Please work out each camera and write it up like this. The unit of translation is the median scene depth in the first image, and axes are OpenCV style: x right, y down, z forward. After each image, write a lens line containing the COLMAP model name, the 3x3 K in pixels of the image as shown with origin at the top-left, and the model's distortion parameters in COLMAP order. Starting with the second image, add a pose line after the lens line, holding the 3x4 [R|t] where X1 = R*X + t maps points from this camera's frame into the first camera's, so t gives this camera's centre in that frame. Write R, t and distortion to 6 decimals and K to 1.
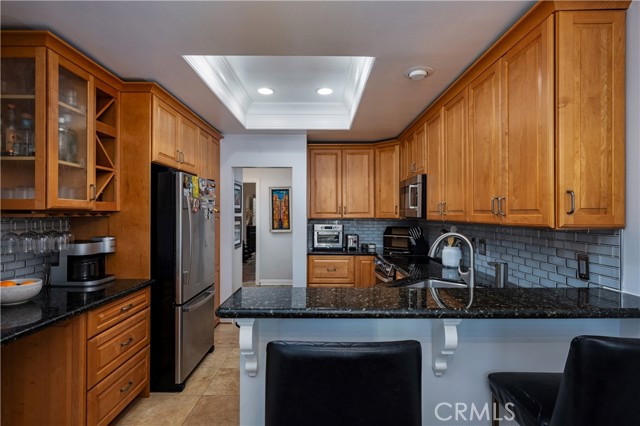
lens RADIAL K [[326.3, 0, 318.1], [0, 326.3, 213.9], [0, 0, 1]] dist [0.002689, -0.000189]
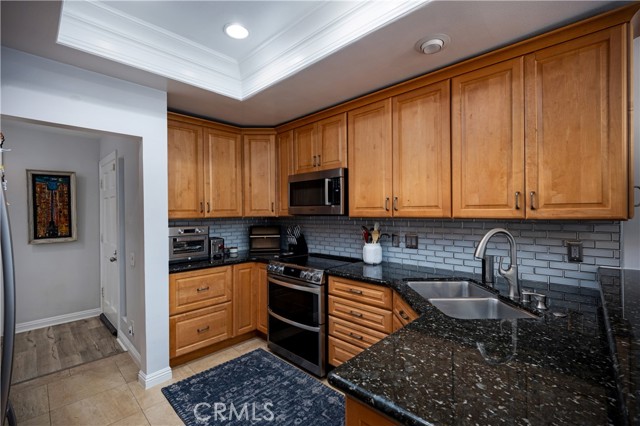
lens RADIAL K [[277.6, 0, 321.6], [0, 277.6, 213.1], [0, 0, 1]] dist [0.000600, 0.000187]
pose [[0.684693, -0.010793, 0.728751, -0.214906], [0.010443, 0.999933, 0.004998, 0.001843], [-0.728756, 0.004189, 0.684760, 0.363407]]
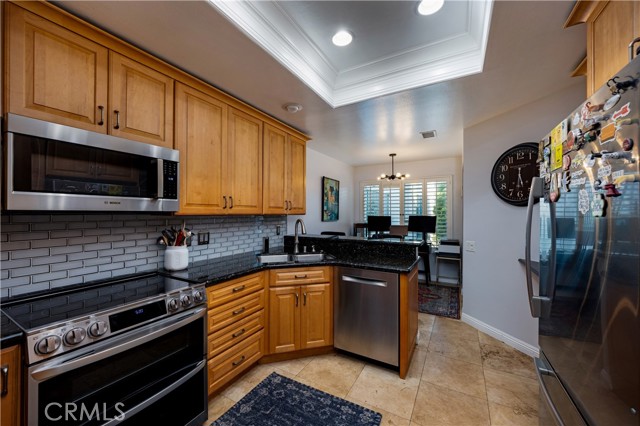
lens RADIAL K [[245.9, 0, 320.2], [0, 245.9, 211.6], [0, 0, 1]] dist [0.000066, -0.000014]
pose [[-0.873682, 0.000081, 0.486498, -0.157194], [-0.003093, 0.999979, -0.005722, 0.009703], [-0.486488, -0.006504, -0.873663, 0.941673]]
